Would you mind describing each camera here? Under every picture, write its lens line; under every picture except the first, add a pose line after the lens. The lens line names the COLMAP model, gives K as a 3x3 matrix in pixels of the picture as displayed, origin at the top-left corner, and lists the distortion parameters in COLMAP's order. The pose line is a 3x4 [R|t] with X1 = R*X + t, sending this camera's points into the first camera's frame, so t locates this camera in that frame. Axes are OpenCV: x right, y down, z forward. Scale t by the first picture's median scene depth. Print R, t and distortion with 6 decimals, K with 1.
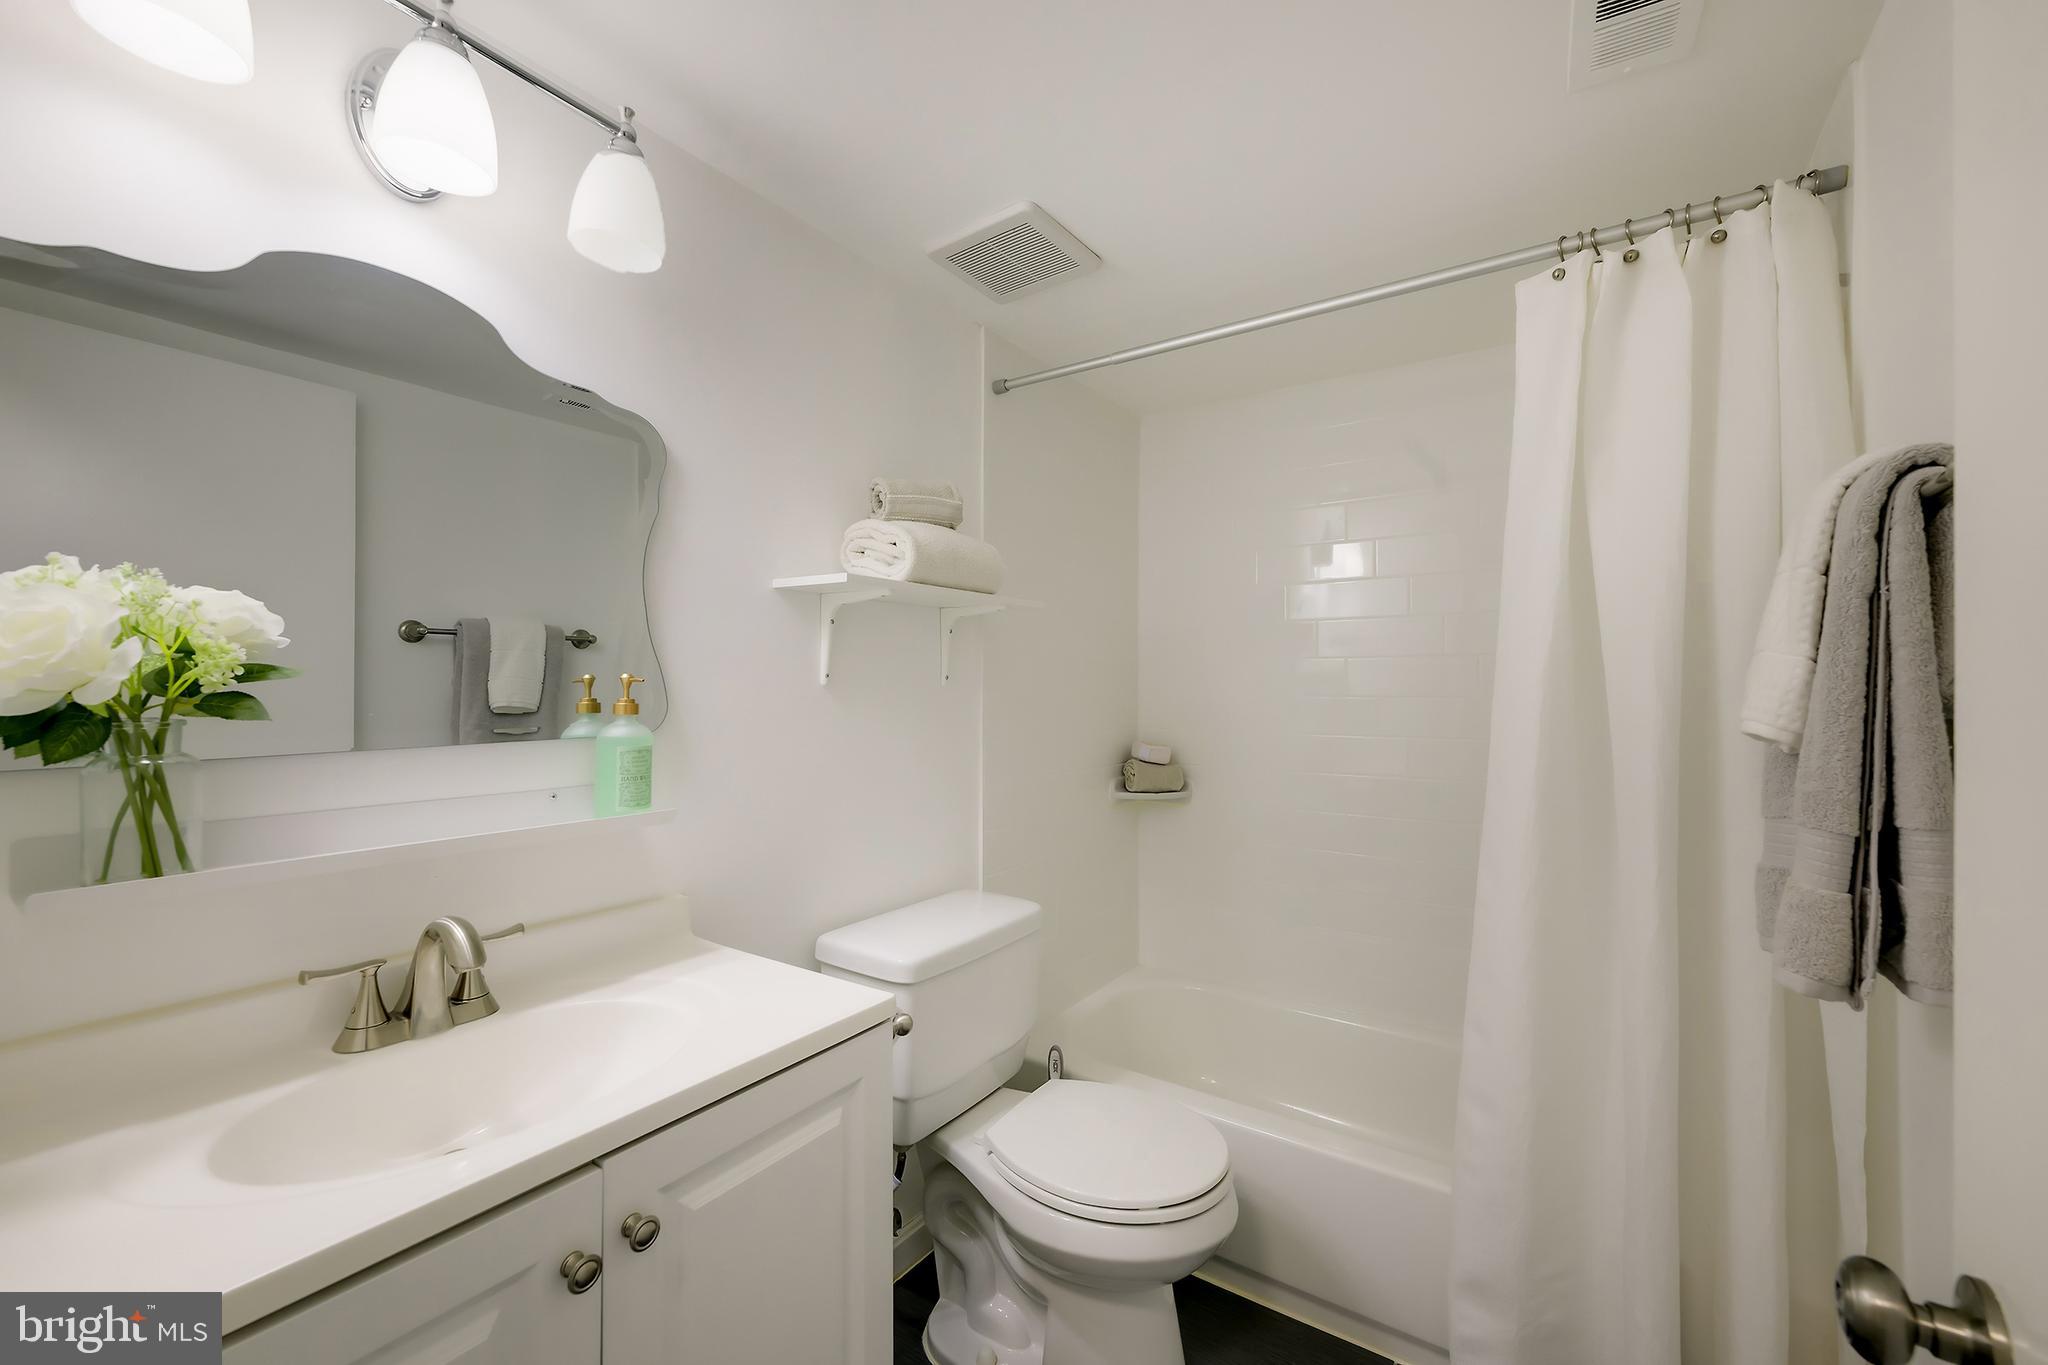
lens RADIAL K [[814.5, 0, 1020.3], [0, 814.5, 680.9], [0, 0, 1]] dist [-0.000607, 0.000167]
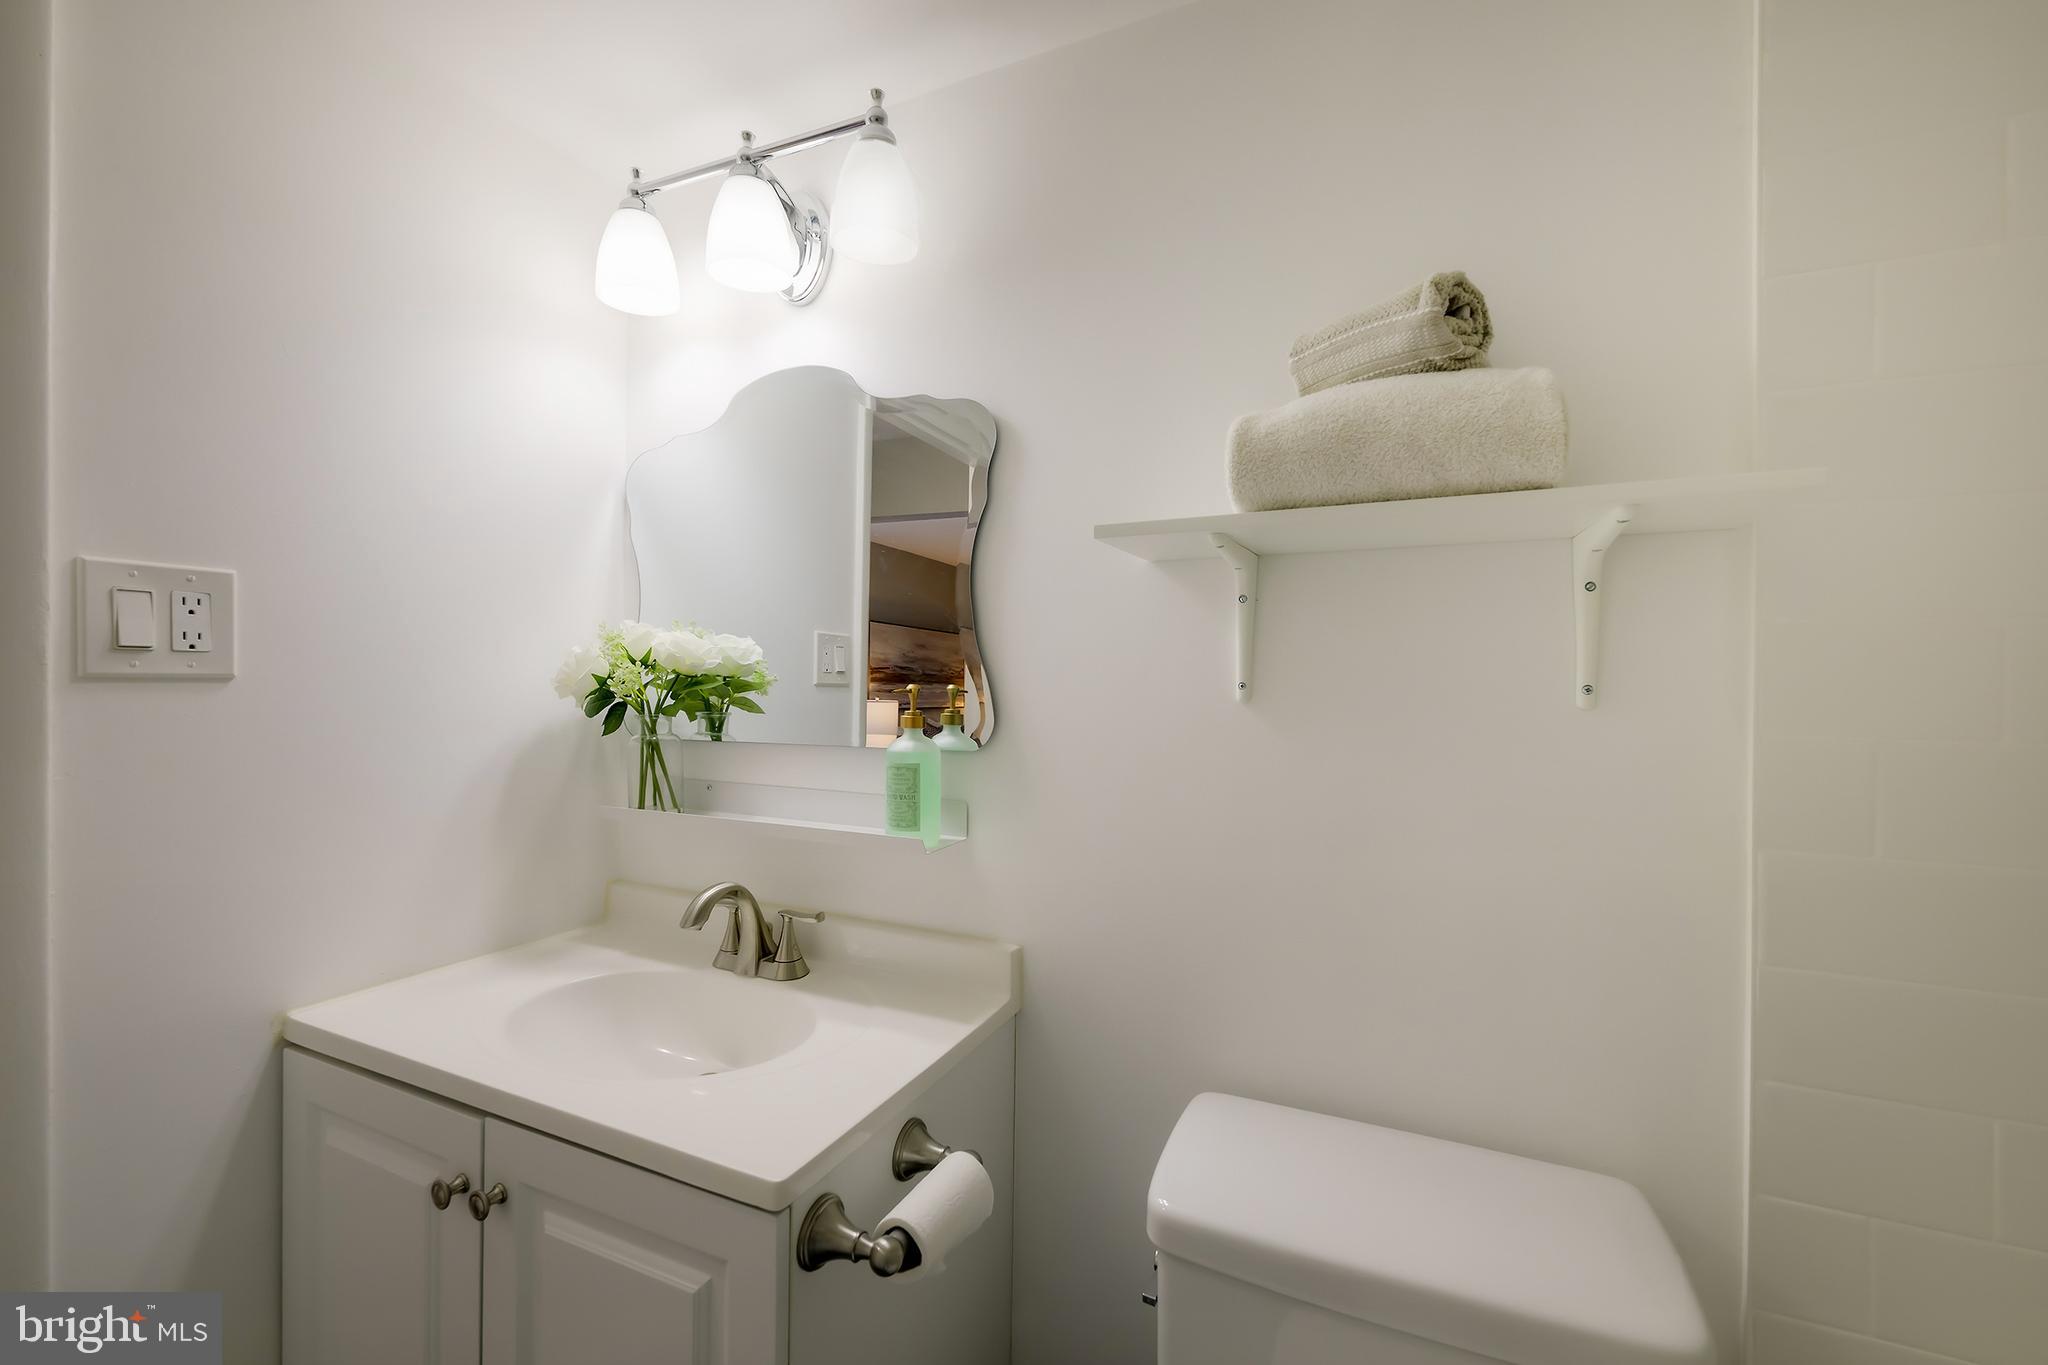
lens RADIAL K [[814.5, 0, 1022.8], [0, 814.5, 685.4], [0, 0, 1]] dist [-0.000607, 0.000167]
pose [[0.182571, 0.000294, -0.983193, 0.467360], [-0.003347, 0.999994, -0.000323, -0.007761], [0.983187, 0.003350, 0.182571, 0.960517]]
